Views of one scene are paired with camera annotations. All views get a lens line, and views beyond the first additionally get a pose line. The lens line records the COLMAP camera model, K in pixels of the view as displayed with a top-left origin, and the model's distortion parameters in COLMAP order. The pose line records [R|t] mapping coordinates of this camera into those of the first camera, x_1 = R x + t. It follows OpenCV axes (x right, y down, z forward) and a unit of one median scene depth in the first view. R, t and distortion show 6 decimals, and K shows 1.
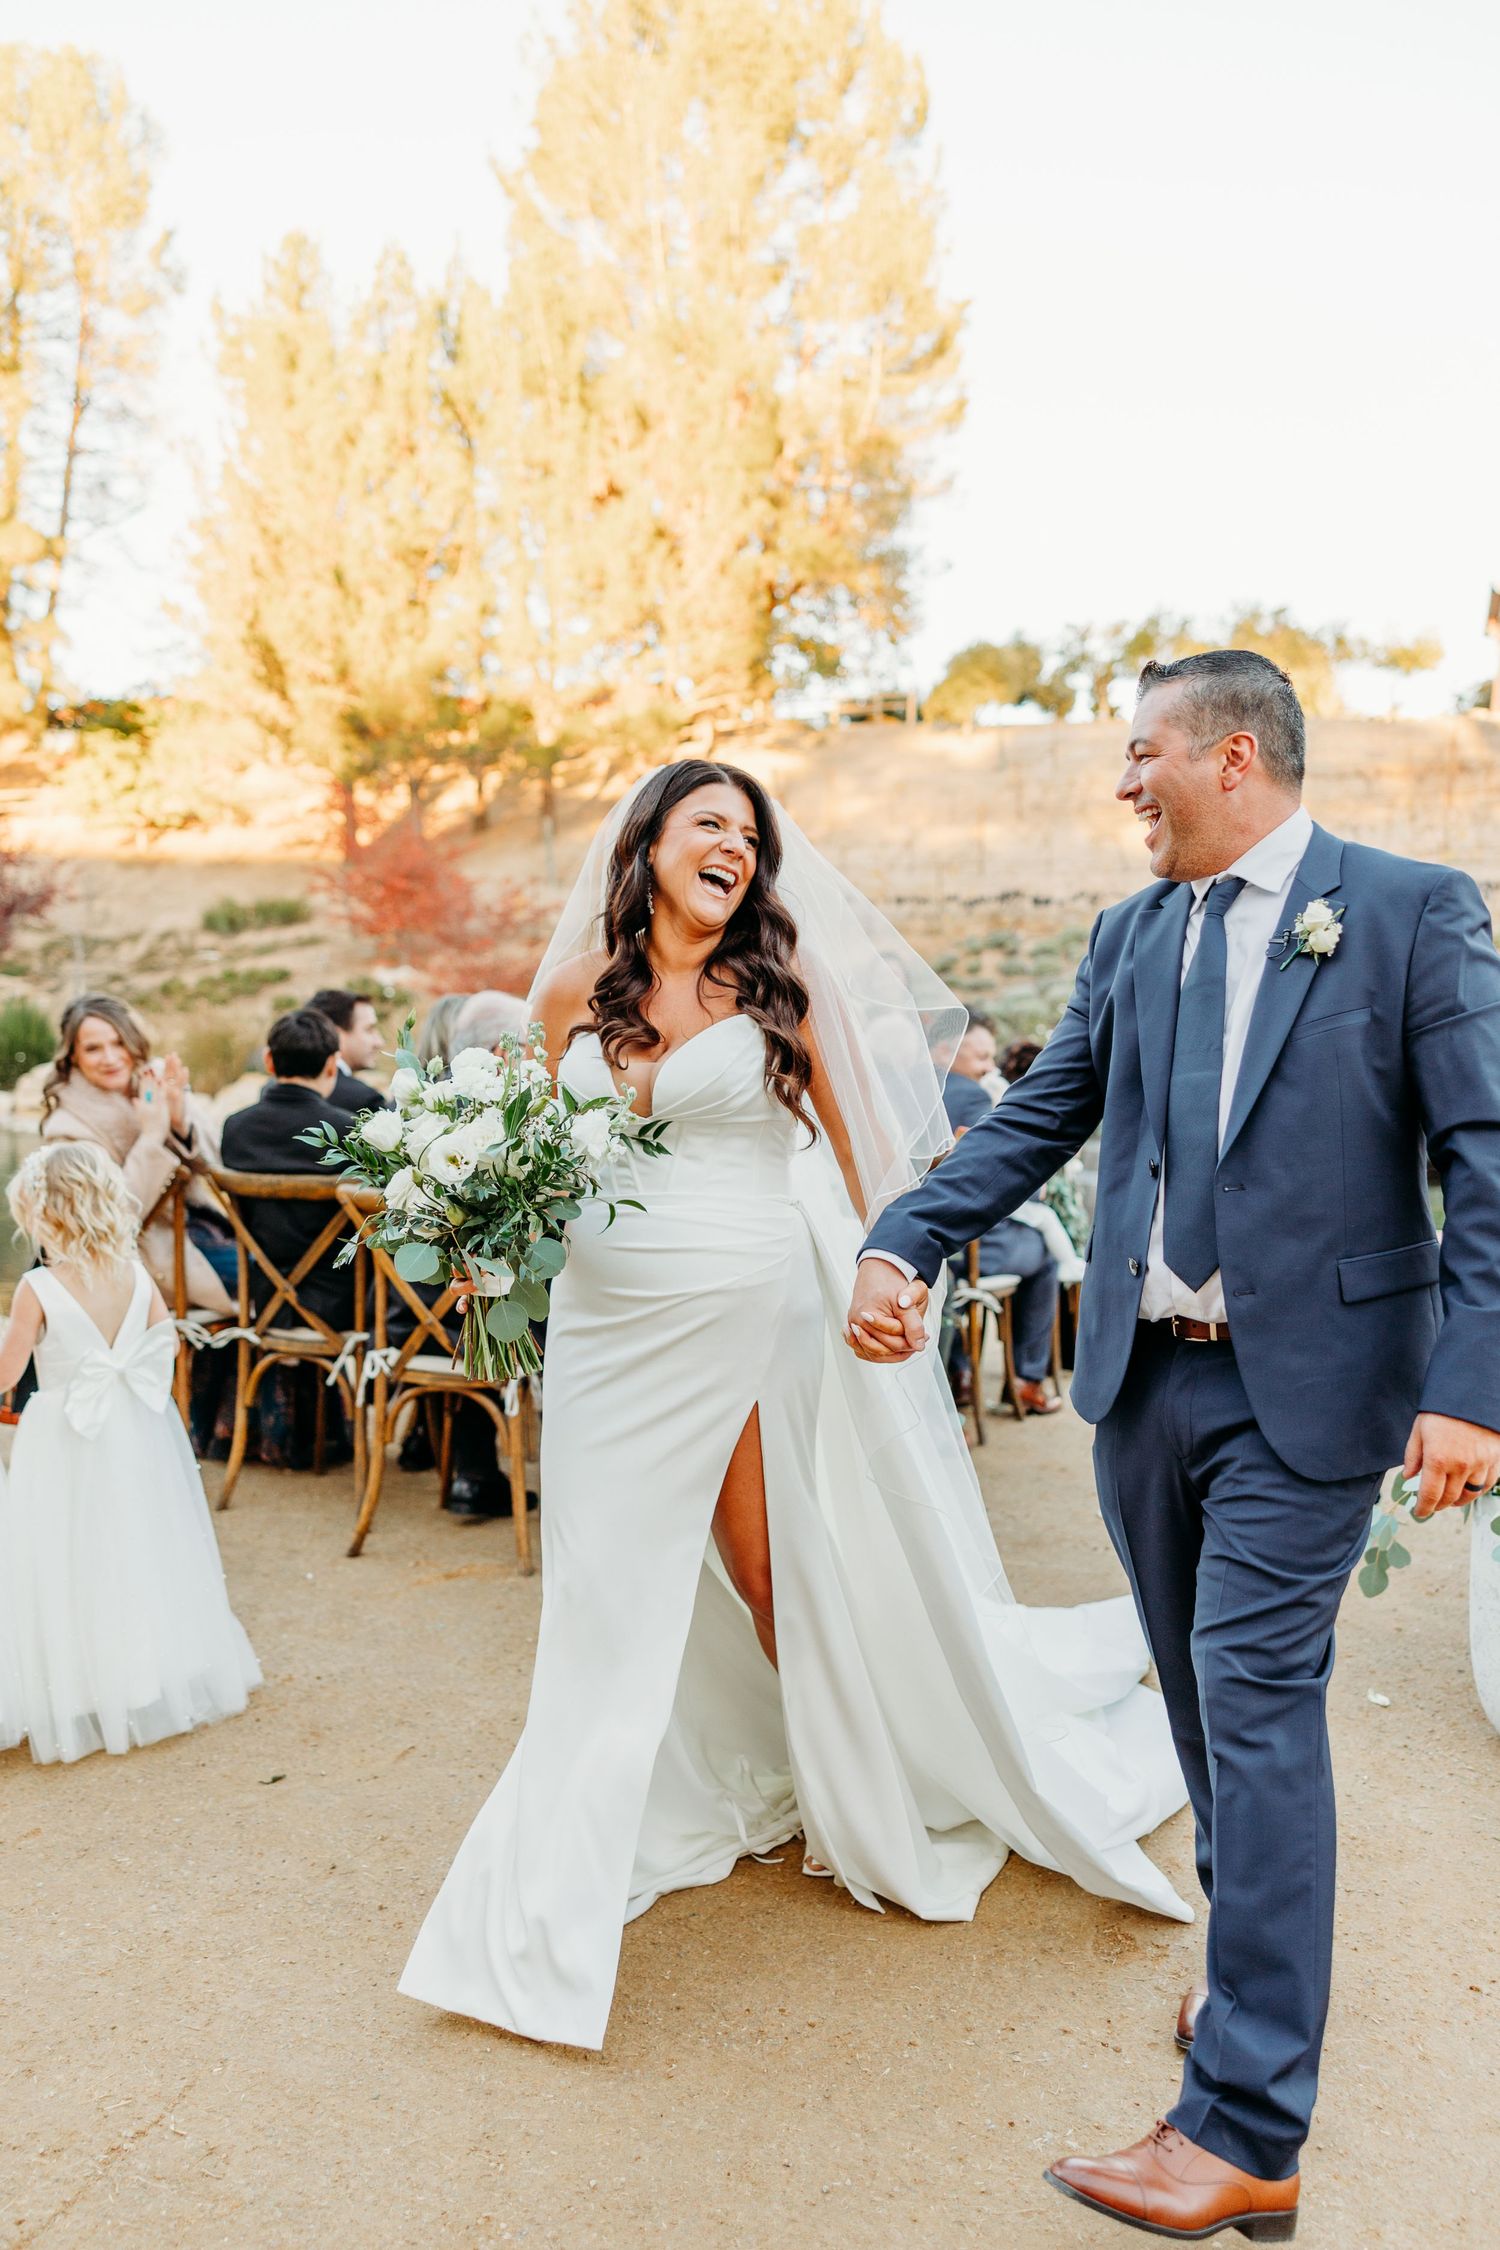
lens RADIAL K [[1853.5, 0, 675.7], [0, 1853.5, 1125.4], [0, 0, 1]] dist [0.008103, -0.030588]
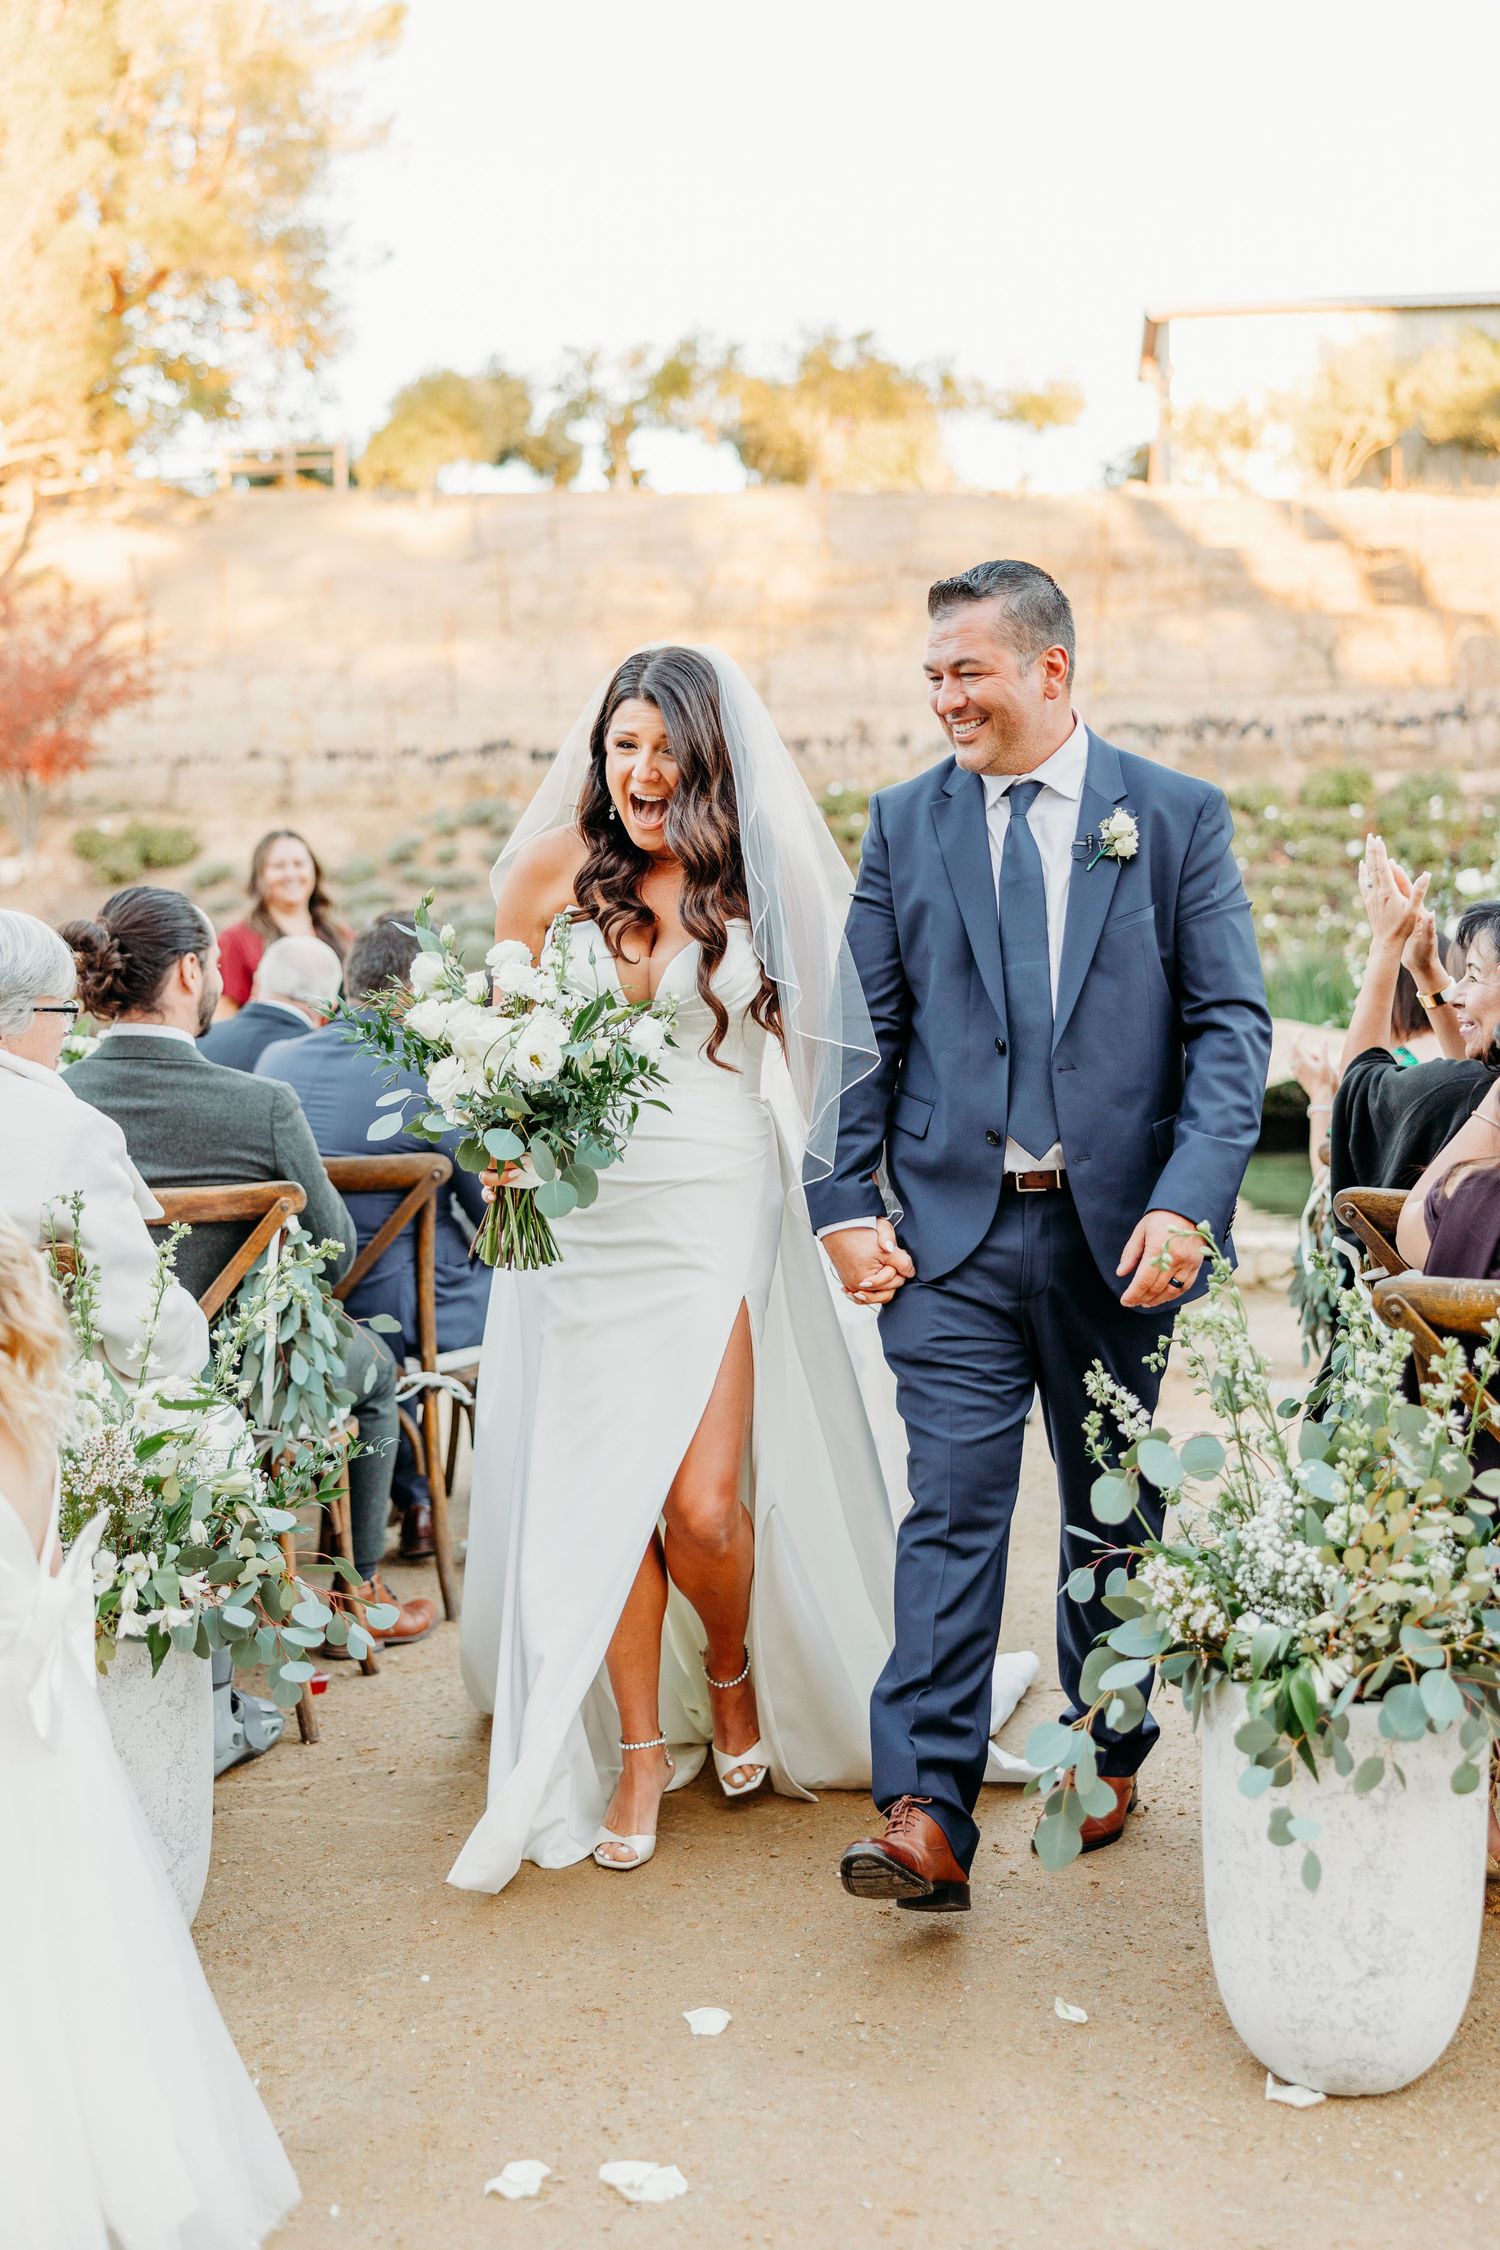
lens RADIAL K [[2709.4, 0, 755.3], [0, 2709.4, 1120.4], [0, 0, 1]] dist [-0.026271, 0.000000]
pose [[0.964594, -0.041933, 0.260386, 0.009156], [0.038787, 0.999099, 0.017211, -0.002038], [-0.260873, -0.006502, 0.965351, 0.026623]]
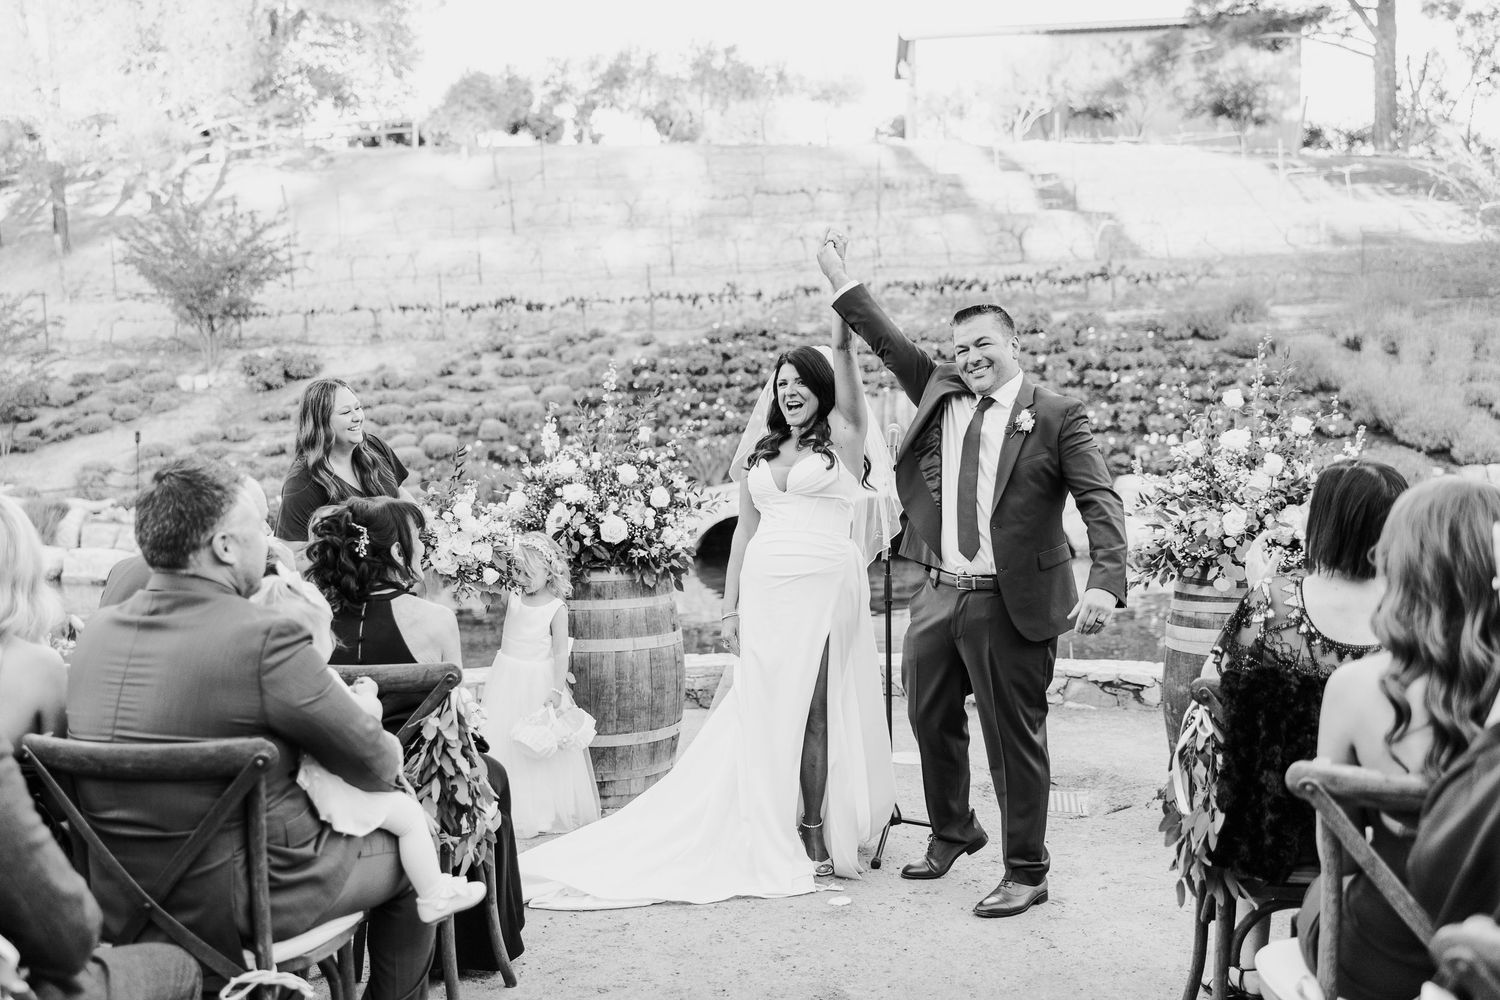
lens RADIAL K [[1402.7, 0, 741.6], [0, 1402.7, 504.0], [0, 0, 1]] dist [0.006346, 0.000000]
pose [[0.952214, -0.059023, 0.299676, 0.053935], [0.054142, 0.998231, 0.024572, -0.017467], [-0.300596, -0.007173, 0.953725, 0.162654]]
